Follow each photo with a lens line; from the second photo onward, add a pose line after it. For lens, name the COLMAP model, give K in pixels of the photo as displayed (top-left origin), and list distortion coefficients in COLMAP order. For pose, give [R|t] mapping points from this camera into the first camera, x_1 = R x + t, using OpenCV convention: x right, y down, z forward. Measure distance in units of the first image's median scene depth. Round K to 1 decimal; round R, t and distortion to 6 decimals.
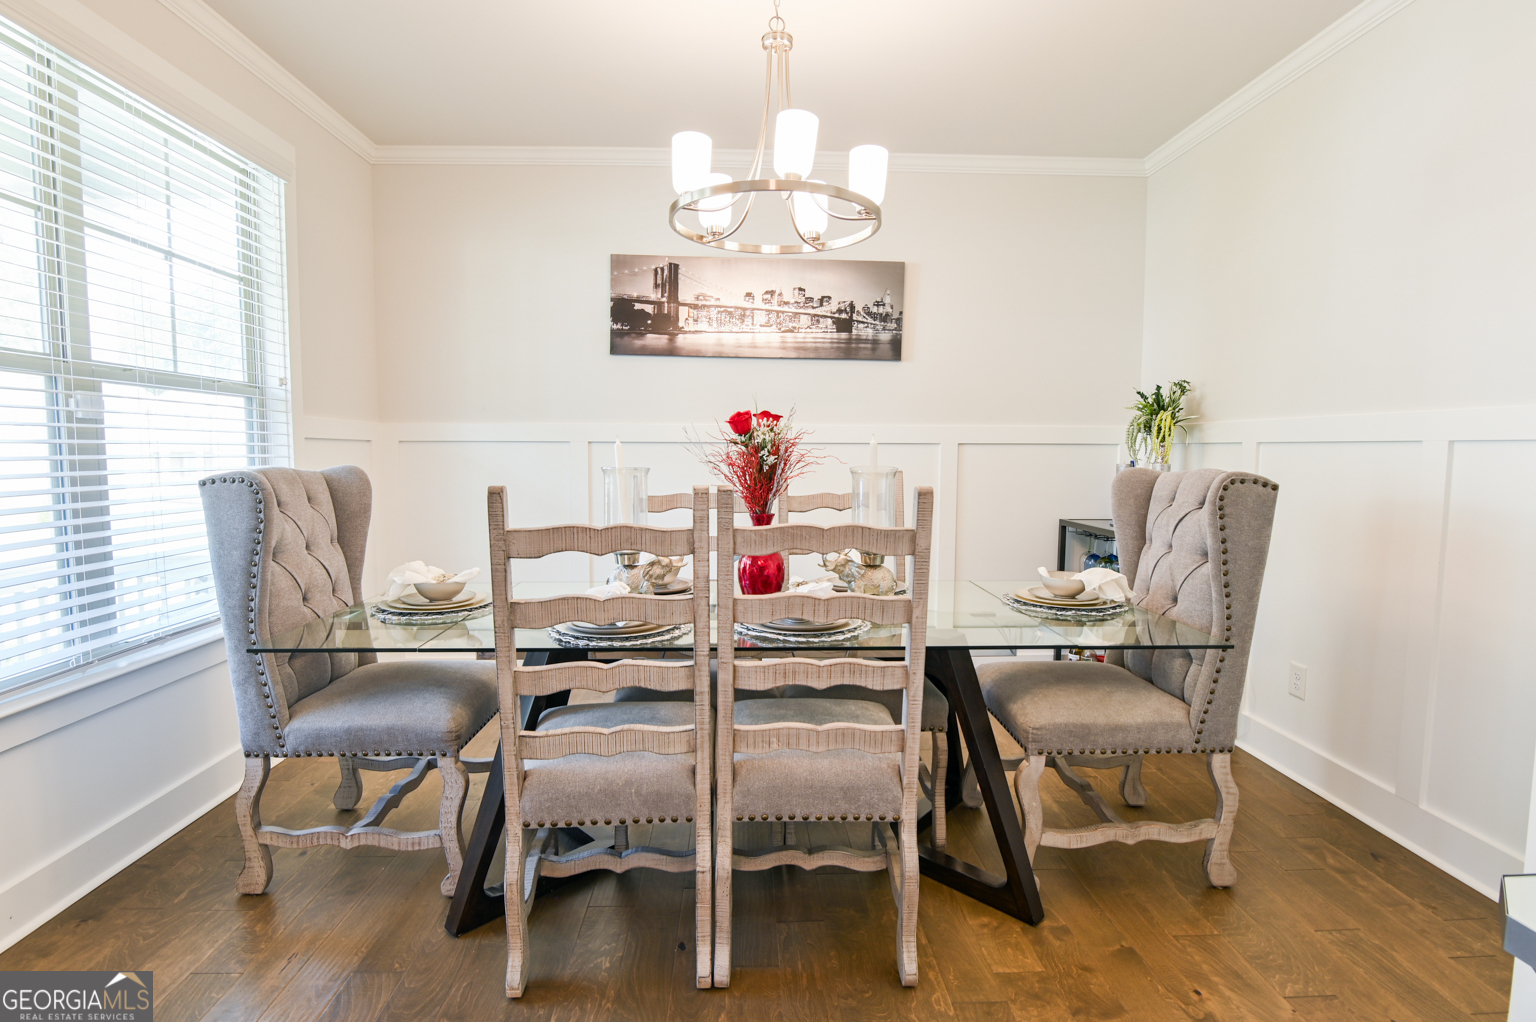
lens RADIAL K [[771.0, 0, 768.0], [0, 771.0, 511.0], [0, 0, 1]] dist [-0.021700, -0.000012]
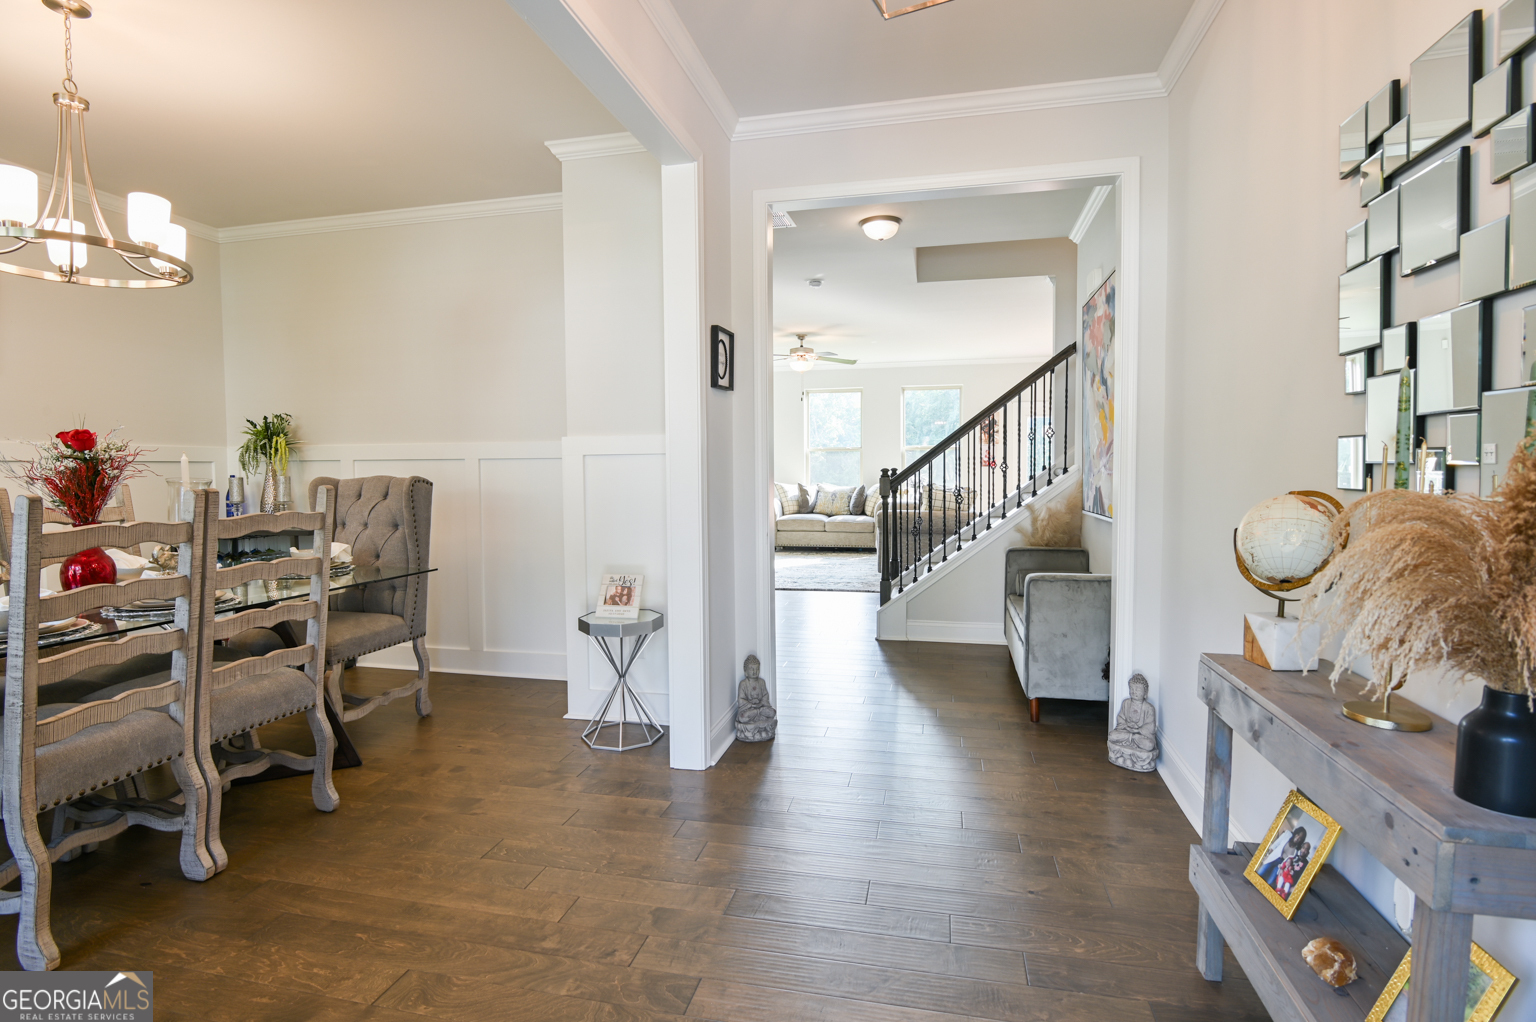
lens RADIAL K [[751.3, 0, 768.0], [0, 751.3, 511.0], [0, 0, 1]] dist [-0.019166, -0.000990]
pose [[0.259378, -0.059399, 0.963948, -0.814827], [0.083181, 0.995772, 0.038978, 0.028719], [-0.962187, 0.070072, 0.263222, -0.229040]]
